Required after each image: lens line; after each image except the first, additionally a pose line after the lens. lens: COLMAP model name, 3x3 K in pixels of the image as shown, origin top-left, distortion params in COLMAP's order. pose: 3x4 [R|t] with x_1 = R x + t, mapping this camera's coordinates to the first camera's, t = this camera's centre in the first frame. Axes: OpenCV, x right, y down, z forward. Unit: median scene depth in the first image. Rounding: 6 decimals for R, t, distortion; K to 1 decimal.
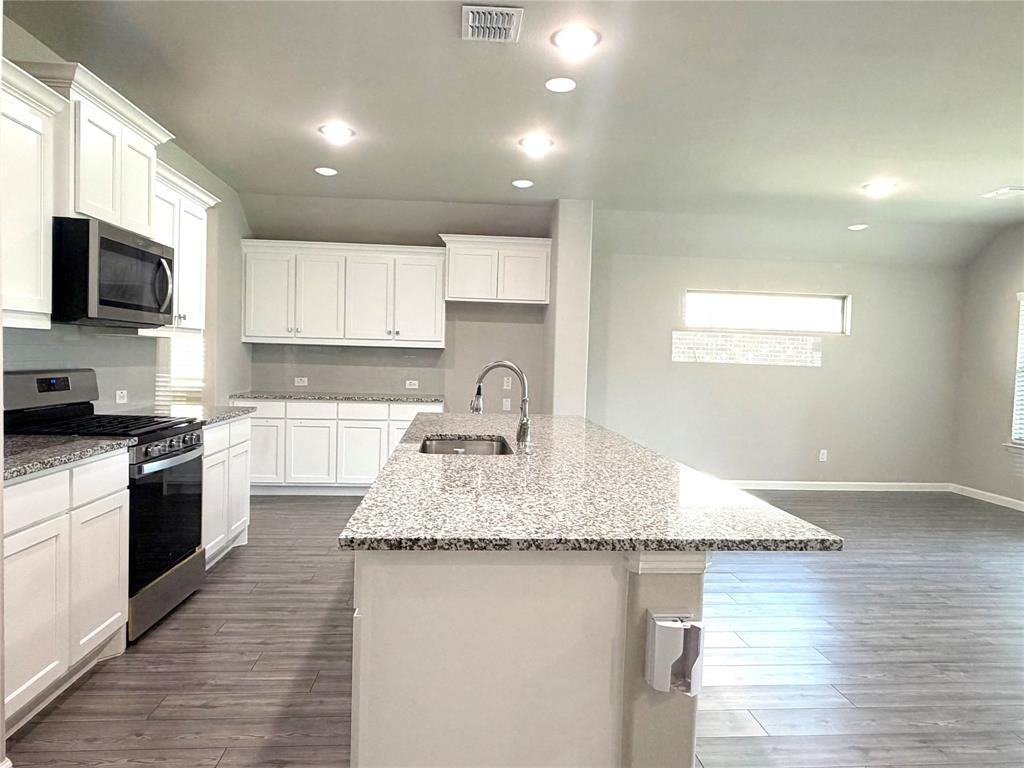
lens RADIAL K [[661.1, 0, 511.0], [0, 661.1, 386.9], [0, 0, 1]] dist [0.002277, -0.000893]
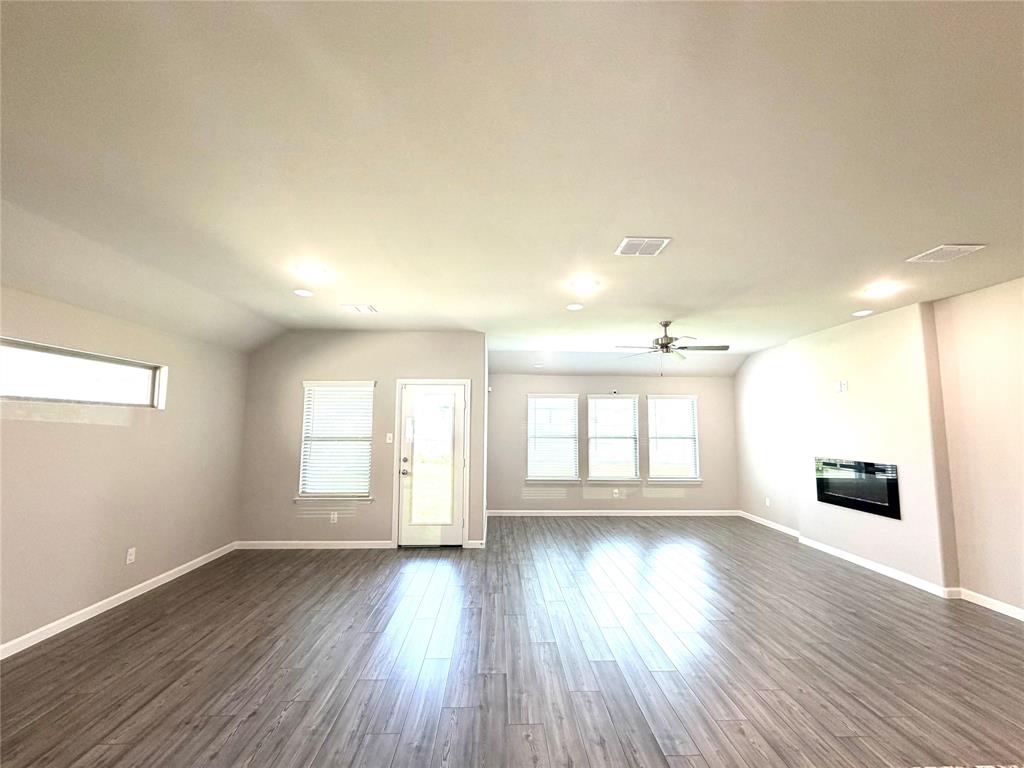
lens RADIAL K [[408.2, 0, 510.6], [0, 408.2, 387.3], [0, 0, 1]] dist [0.000249, 0.000021]
pose [[0.047726, 0.066359, 0.996654, -0.050571], [0.037008, 0.996988, -0.068154, -0.105586], [-0.998175, 0.040137, 0.045127, 0.994795]]
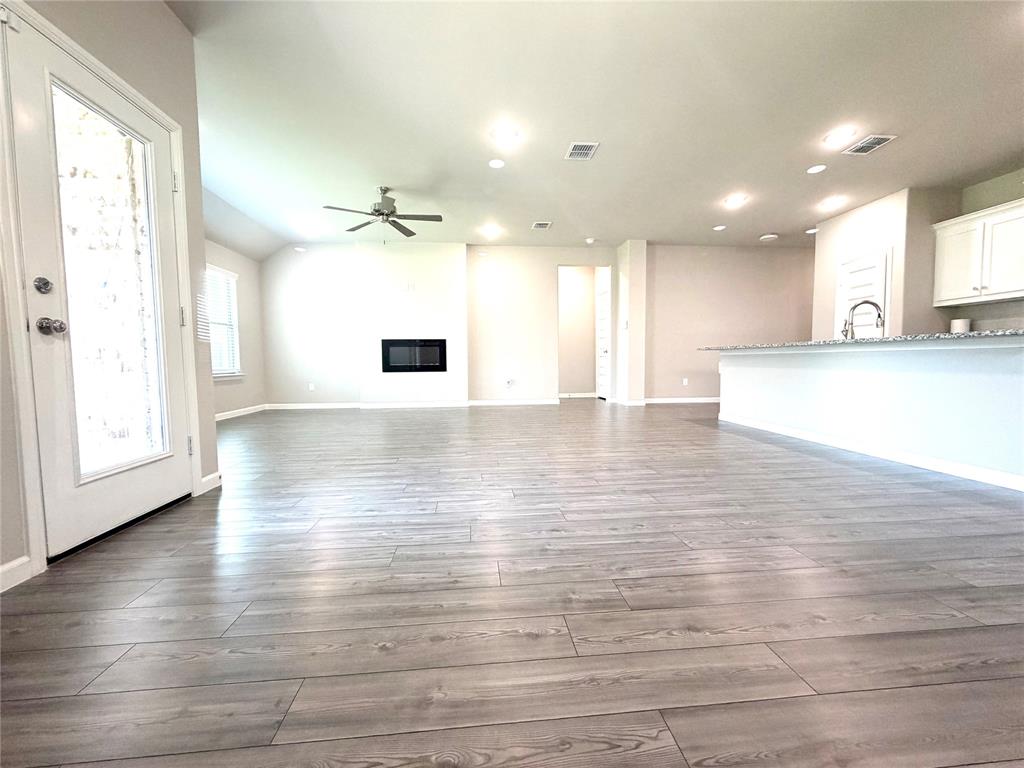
lens RADIAL K [[408.2, 0, 510.4], [0, 408.2, 385.5], [0, 0, 1]] dist [0.000249, 0.000021]
pose [[-0.999748, -0.018564, -0.012606, 0.907973], [-0.019758, 0.994547, 0.102403, 0.093867], [0.010636, 0.102627, -0.994663, 1.909941]]
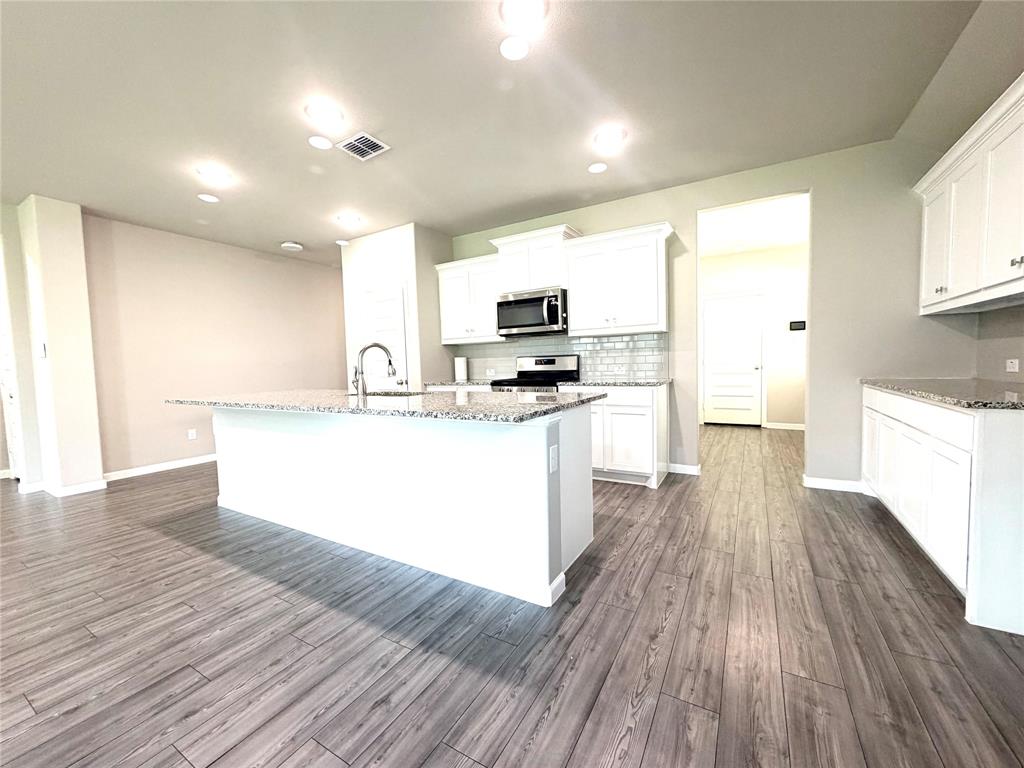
lens RADIAL K [[408.2, 0, 510.2], [0, 408.2, 385.6], [0, 0, 1]] dist [0.000249, 0.000021]
pose [[-0.578861, 0.035892, -0.814636, 0.503296], [-0.020629, 0.998066, 0.058632, -0.001927], [0.815165, 0.050745, -0.577001, 1.558493]]
